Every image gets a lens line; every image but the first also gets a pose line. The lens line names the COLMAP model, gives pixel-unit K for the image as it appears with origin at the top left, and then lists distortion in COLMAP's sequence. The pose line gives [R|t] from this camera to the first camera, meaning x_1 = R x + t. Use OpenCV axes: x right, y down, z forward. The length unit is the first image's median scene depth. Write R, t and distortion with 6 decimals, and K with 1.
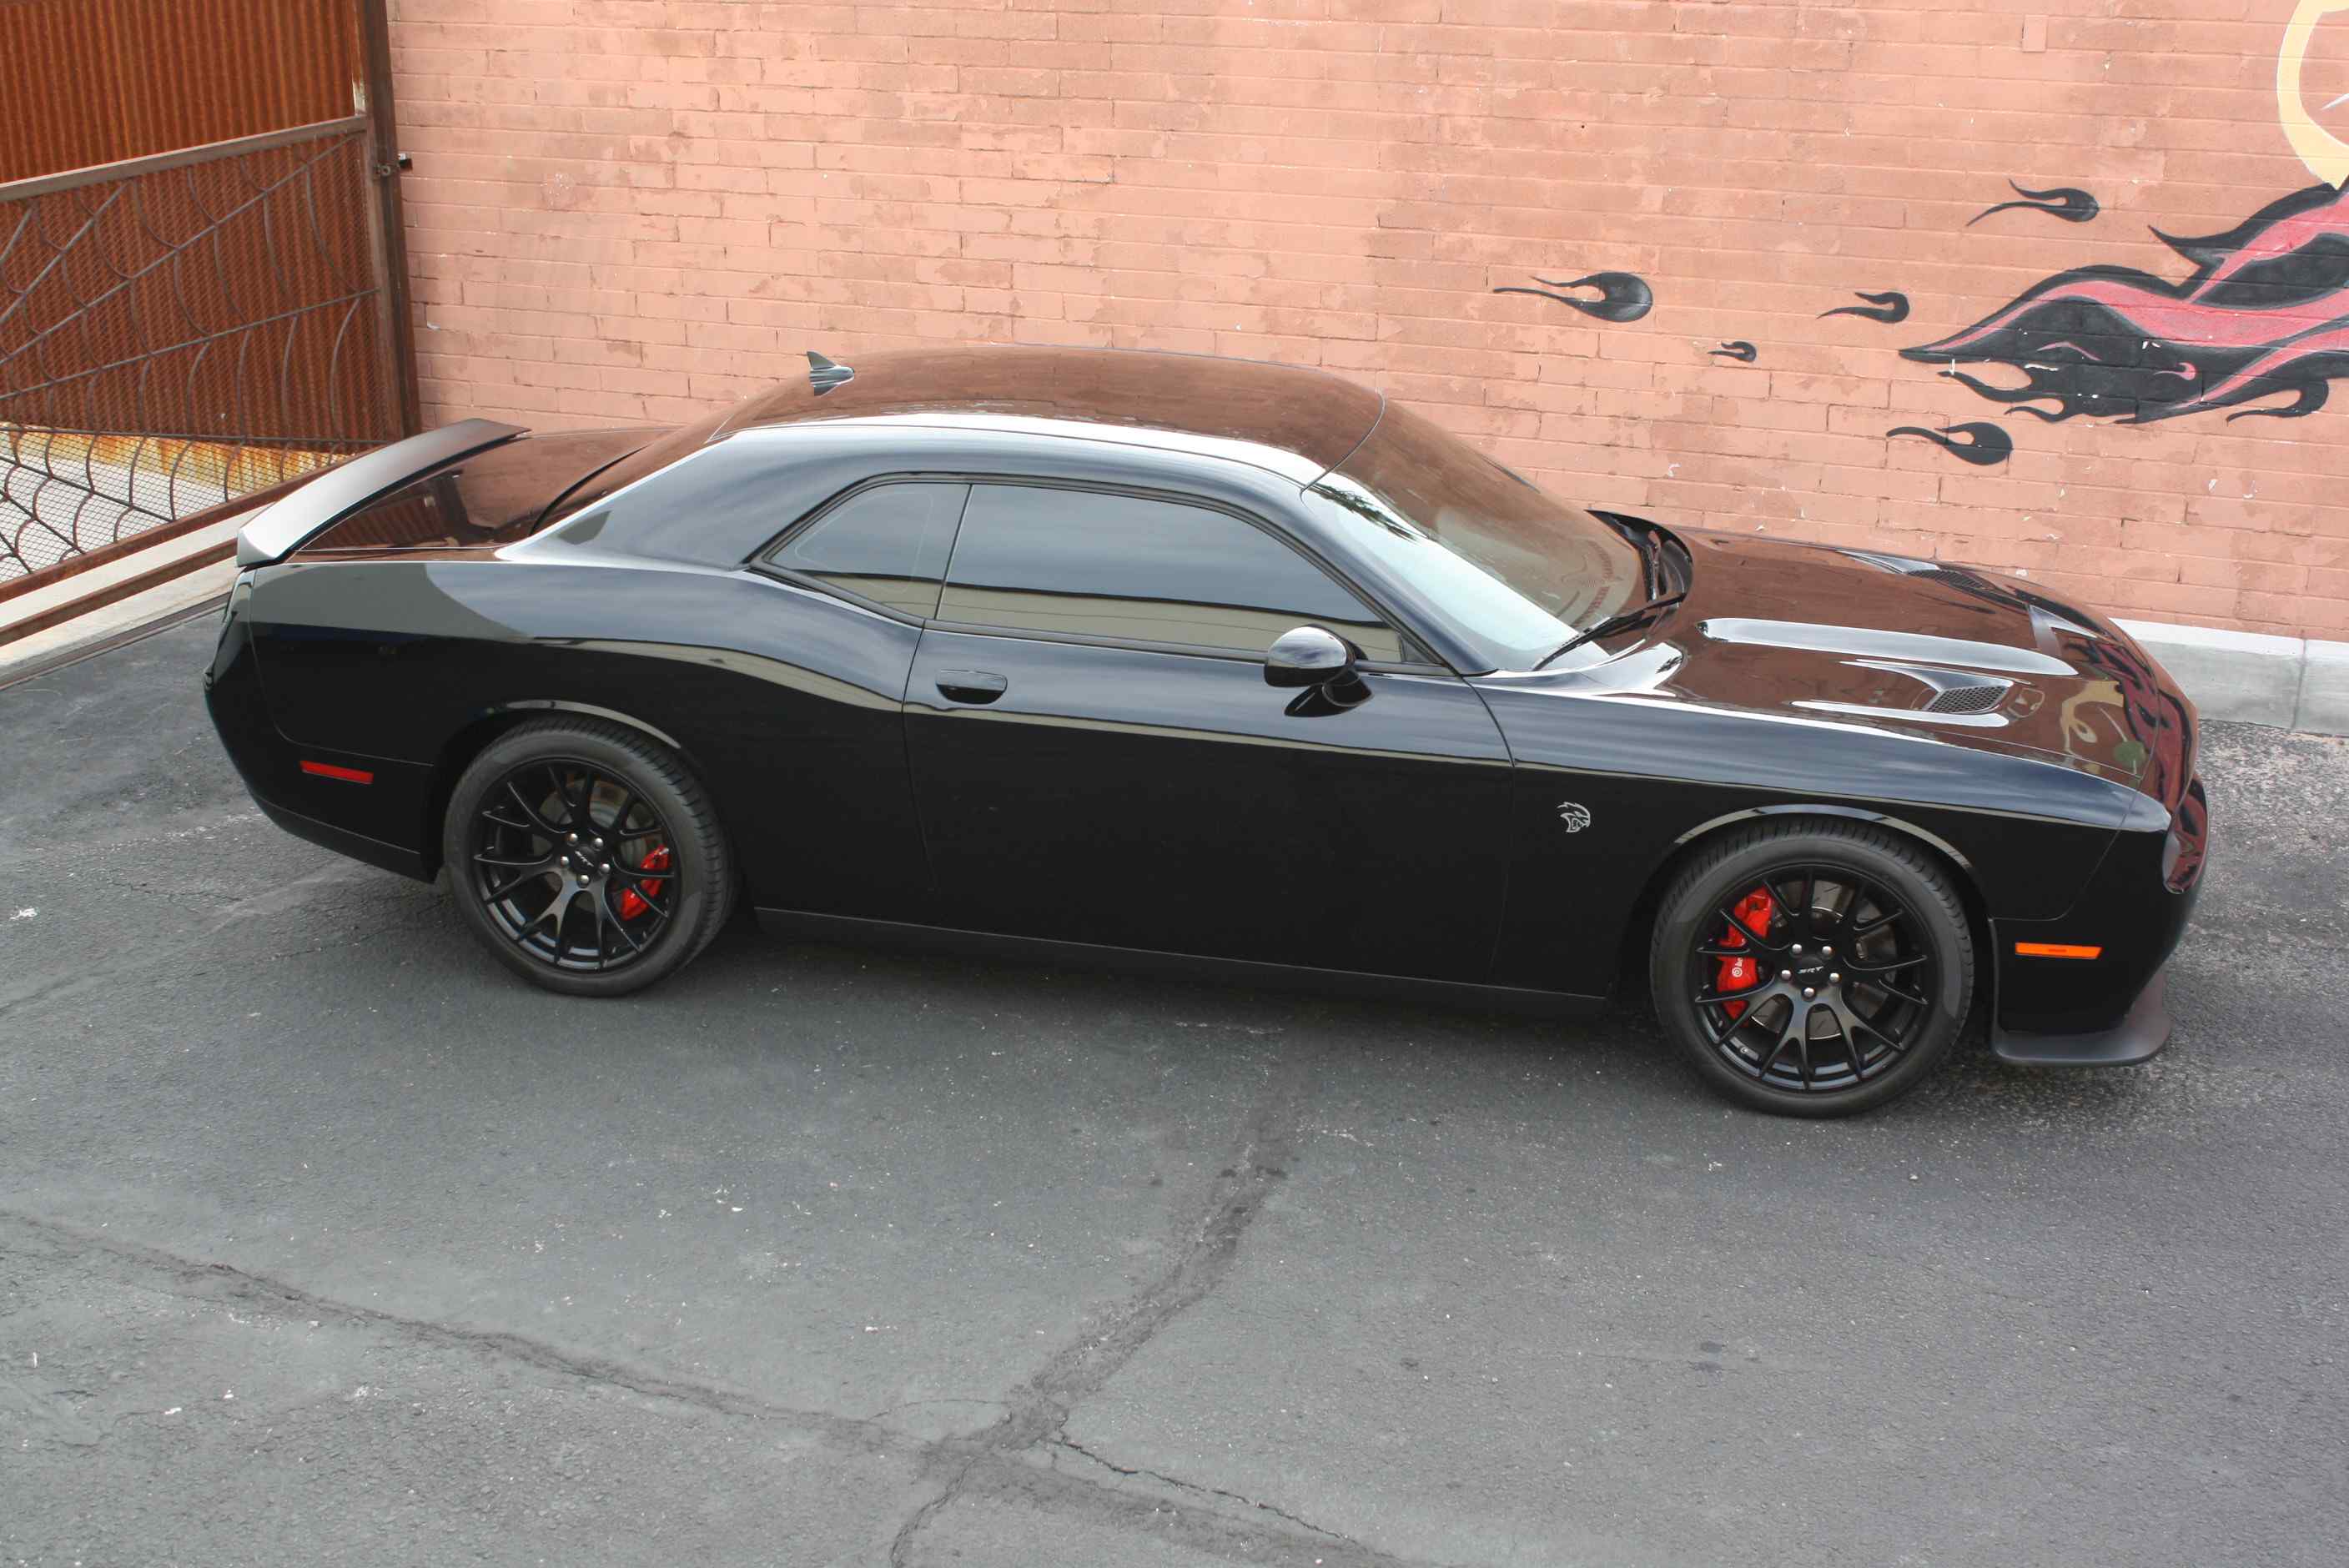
lens RADIAL K [[2894.9, 0, 1188.2], [0, 2894.9, 751.8], [0, 0, 1]] dist [-0.052319, 0.000000]
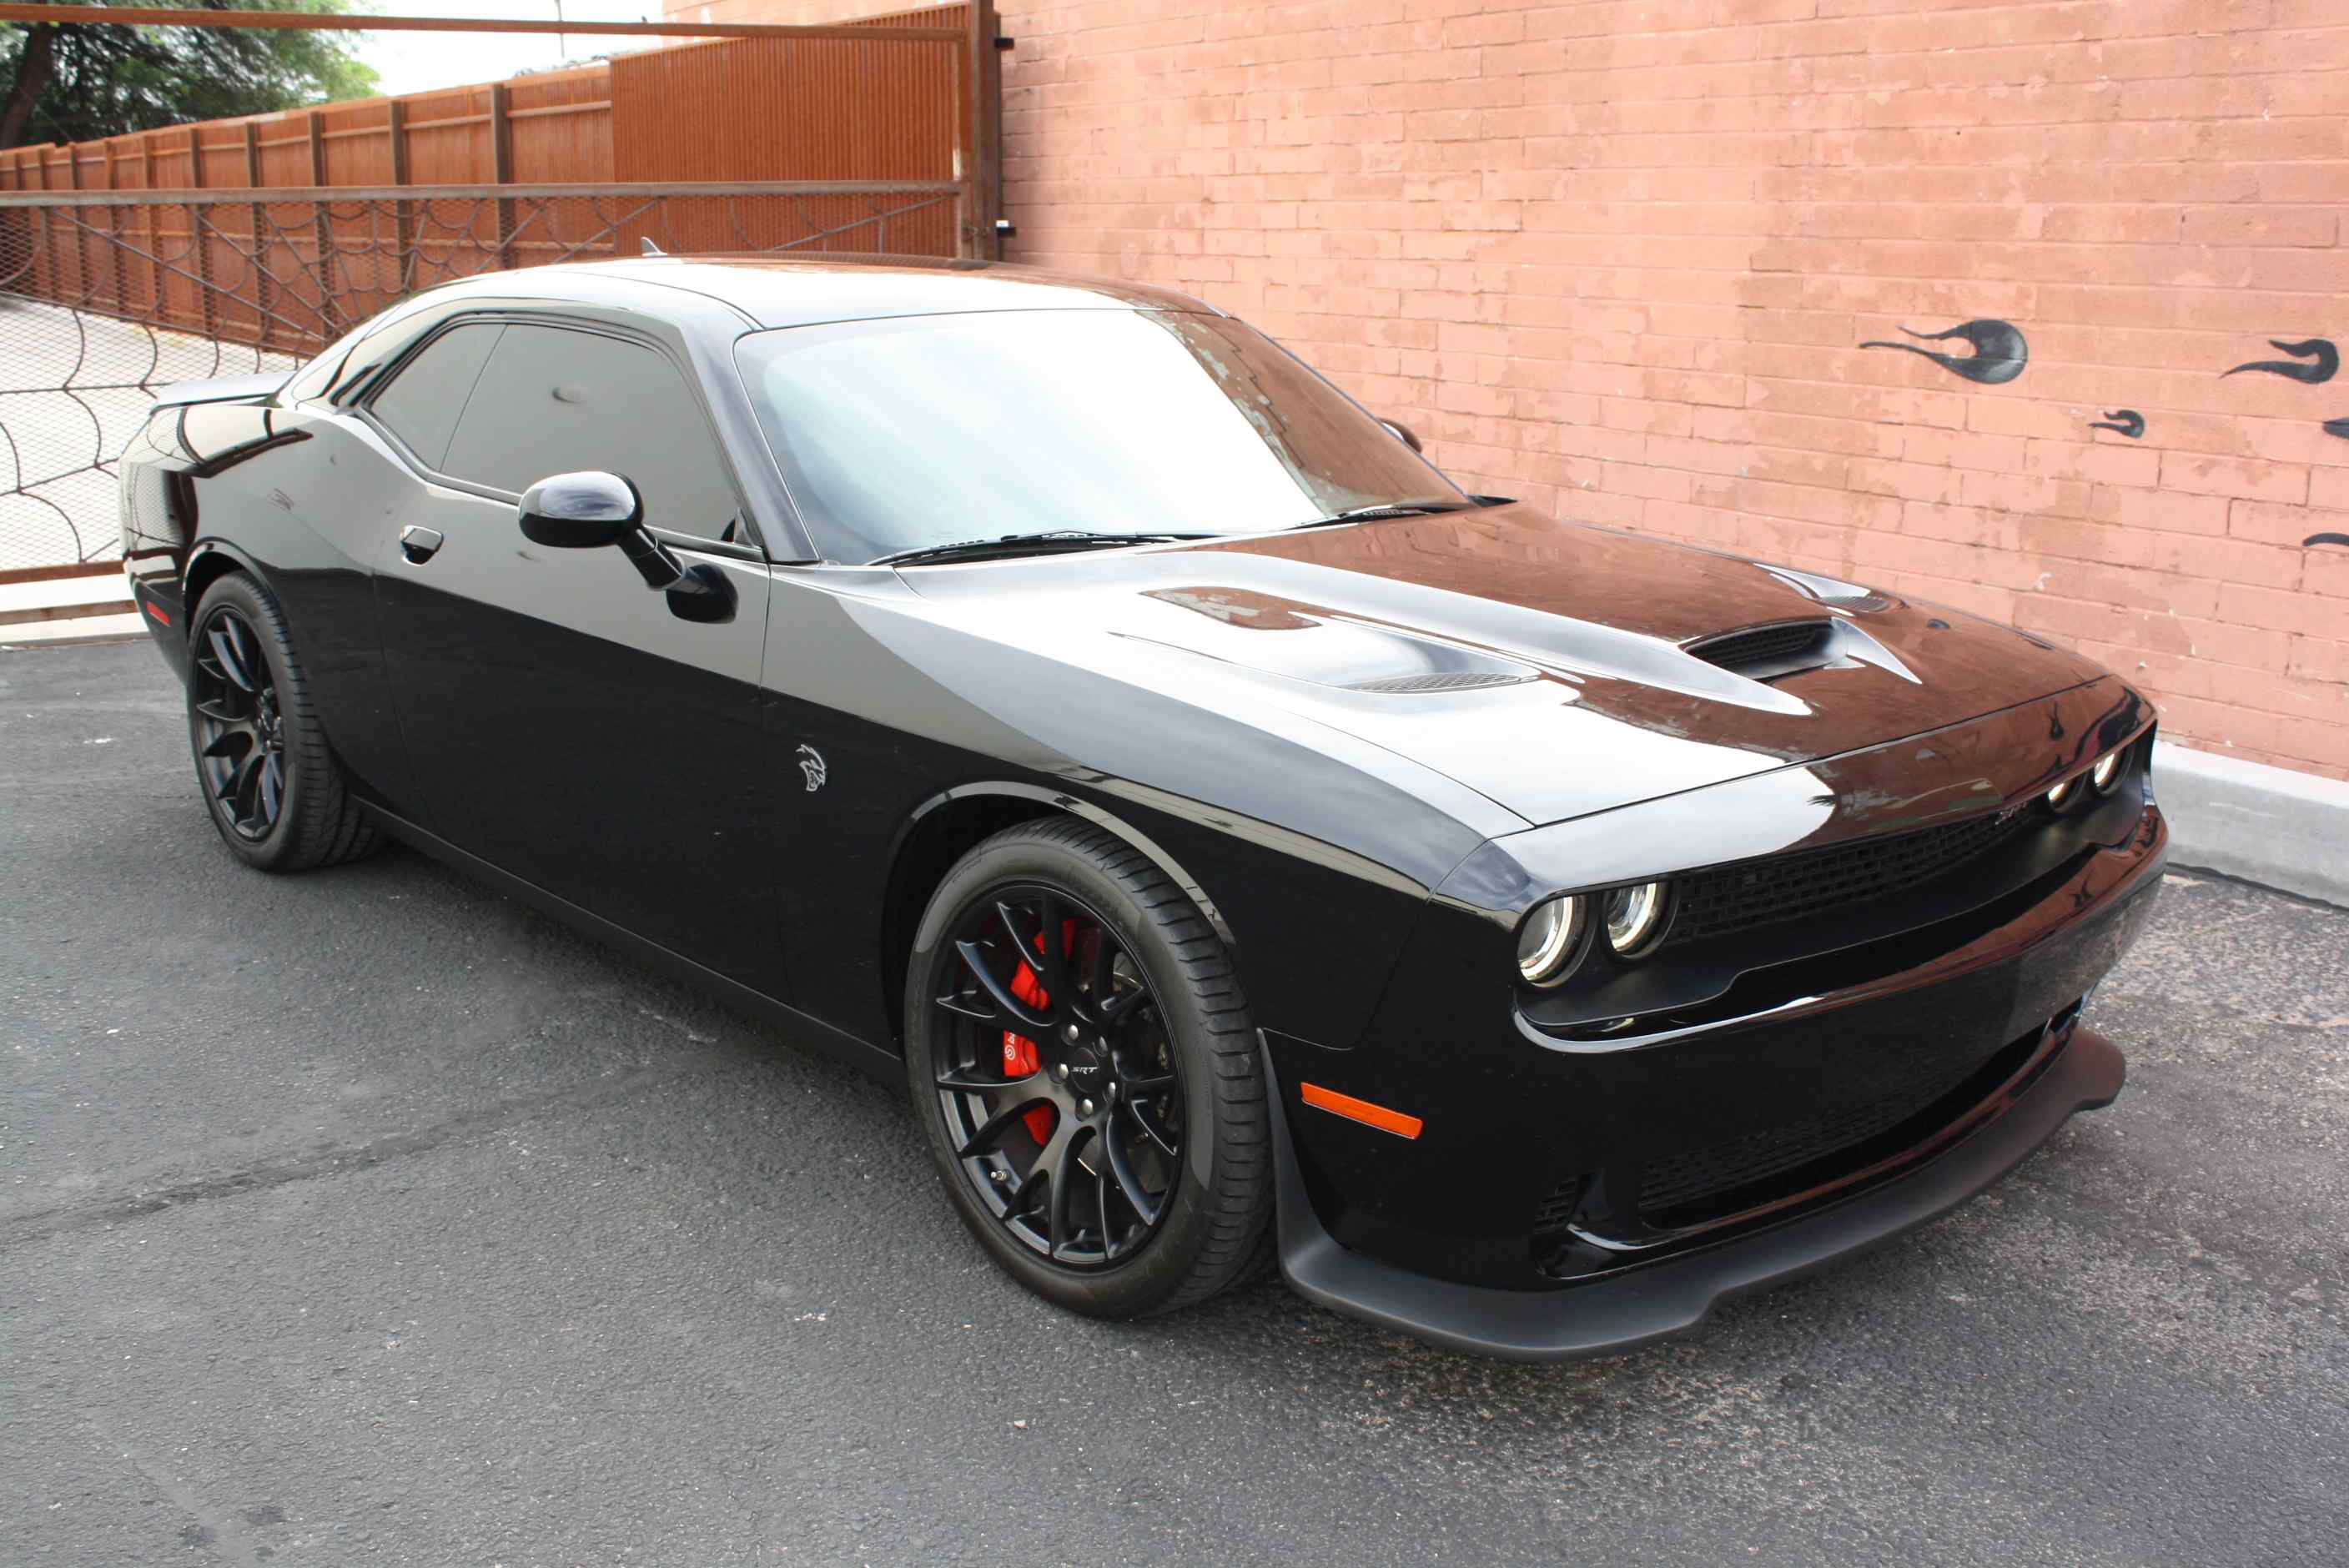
lens RADIAL K [[2310.5, 0, 1168.6], [0, 2310.5, 784.9], [0, 0, 1]] dist [-0.082099, 0.000000]
pose [[0.813348, 0.138191, -0.565127, 0.335288], [-0.188193, 0.981649, -0.030809, 0.017932], [0.550498, 0.131411, 0.824429, 0.391025]]
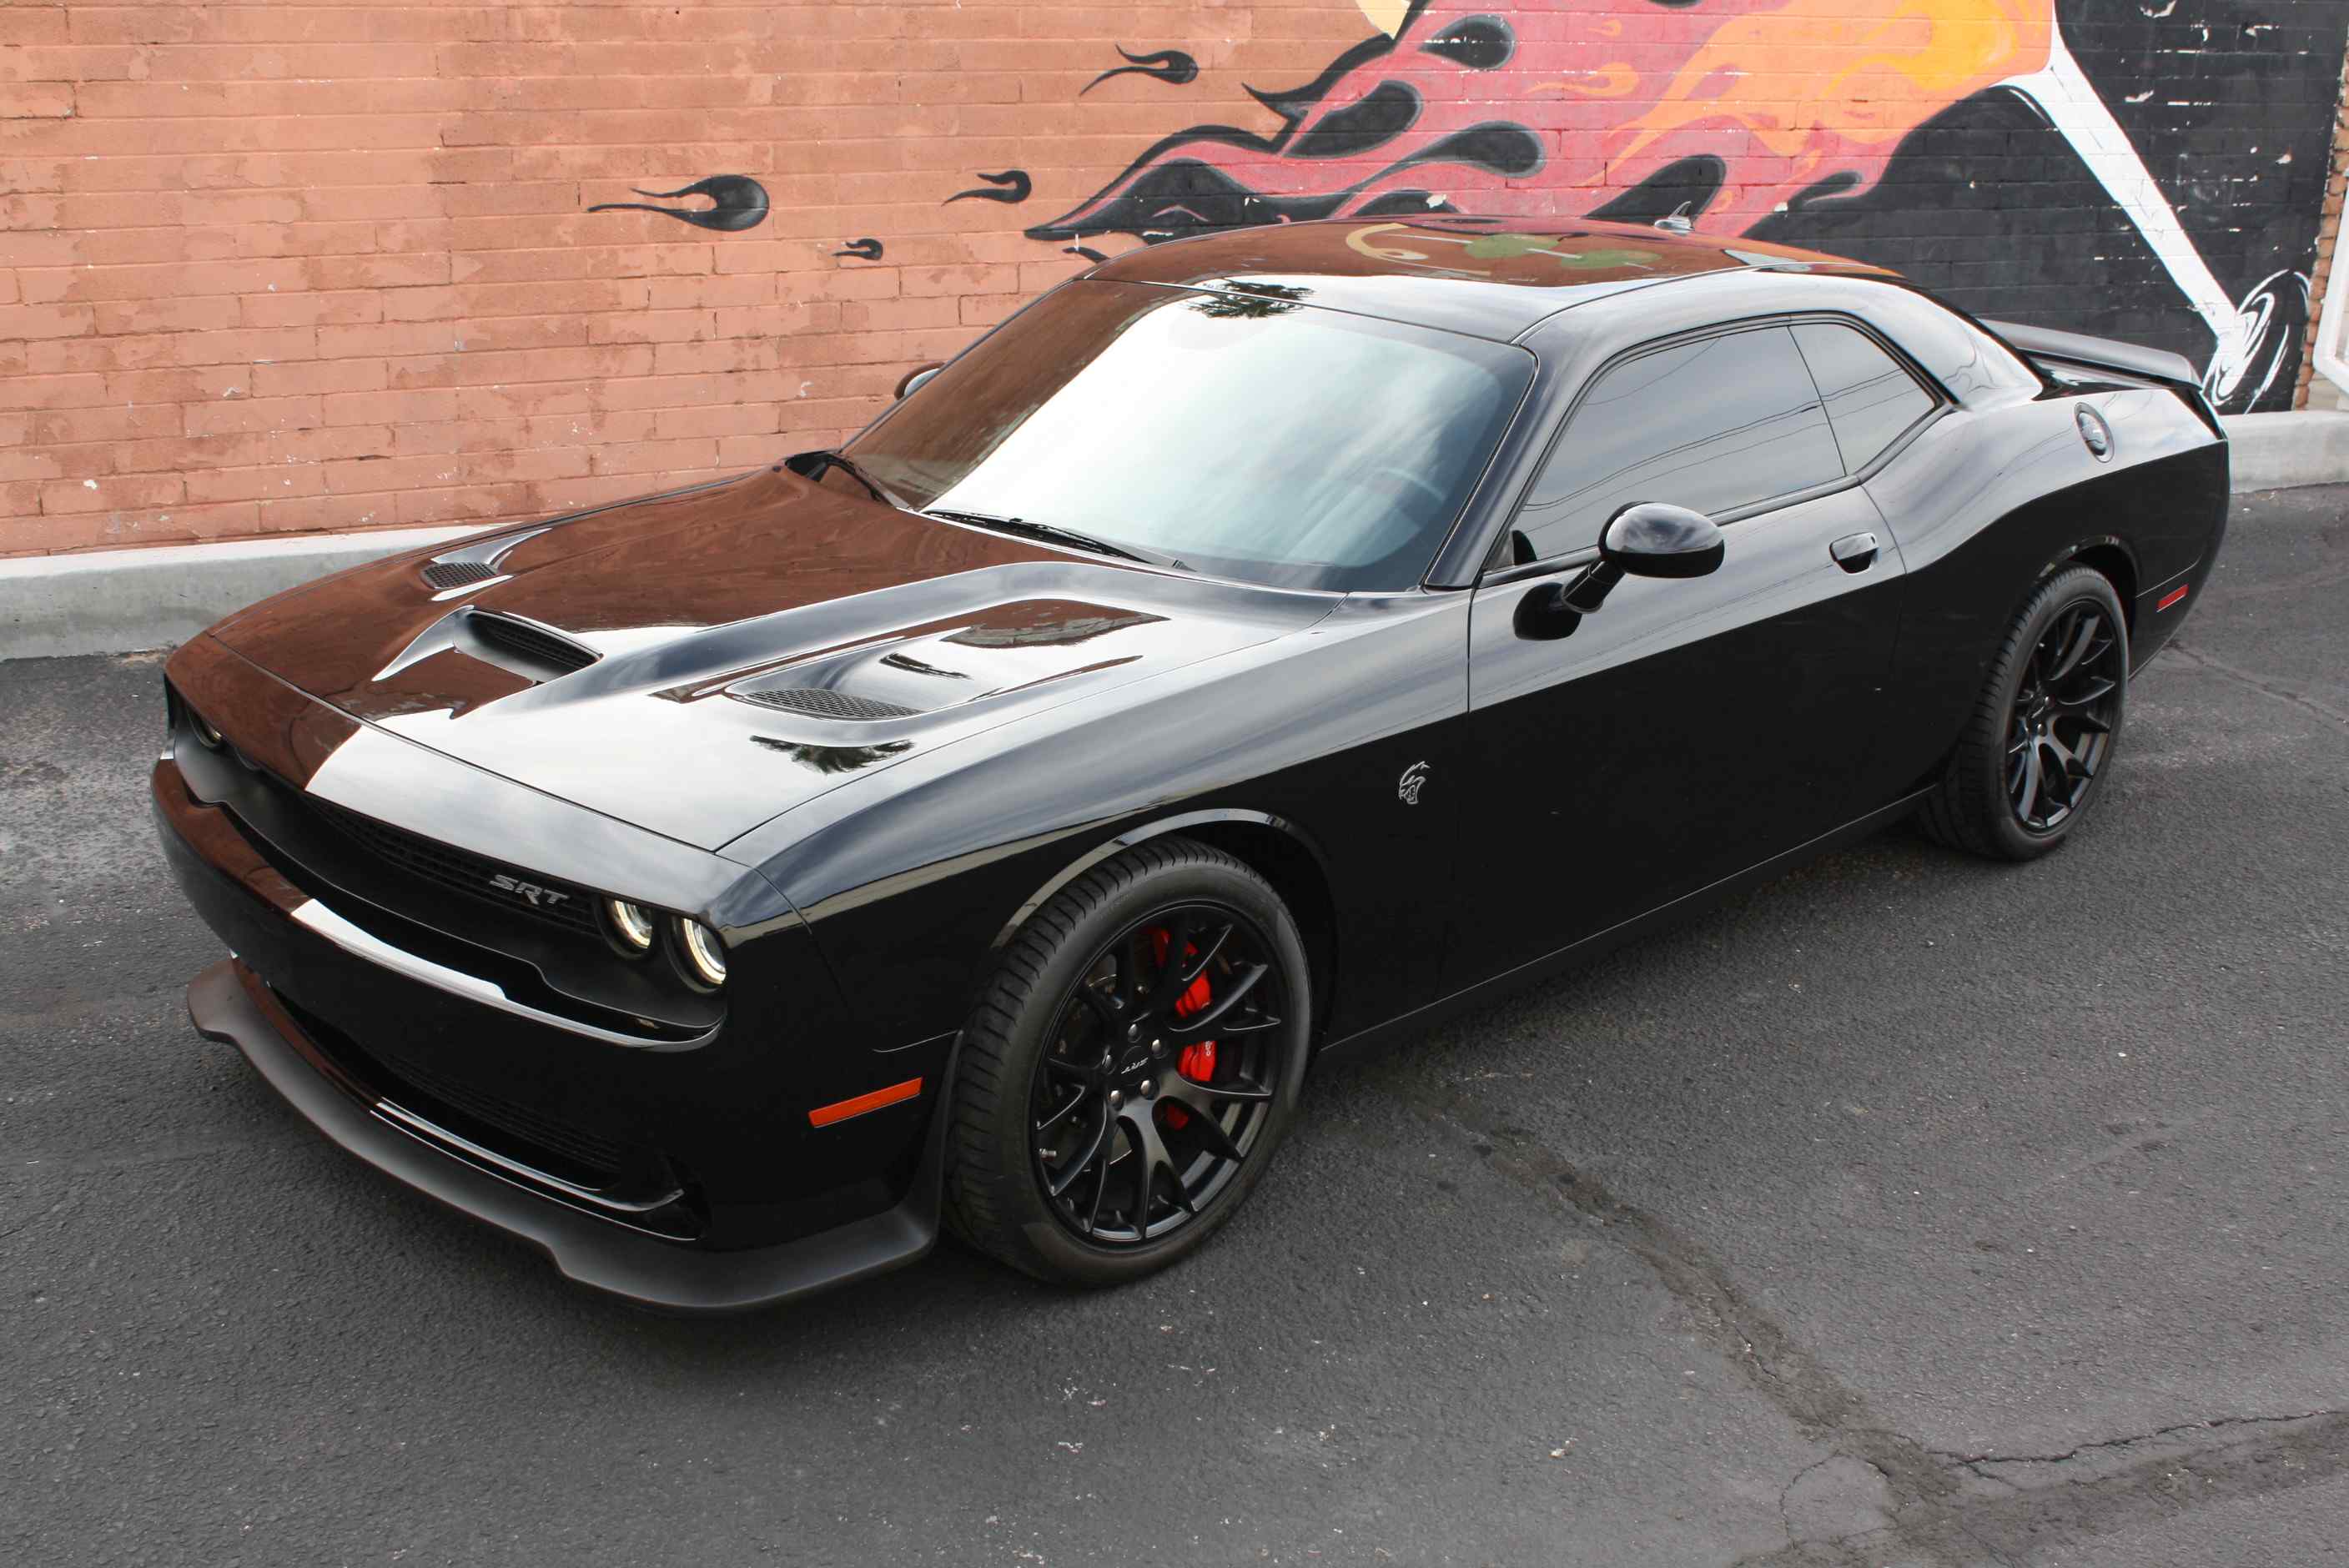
lens RADIAL K [[2591.3, 0, 1191.4], [0, 2591.3, 791.2], [0, 0, 1]] dist [-0.061388, 0.000000]
pose [[0.717509, -0.212319, 0.663402, -0.322562], [0.206179, 0.974469, 0.088880, -0.021192], [-0.665336, 0.073007, 0.742966, 0.325457]]
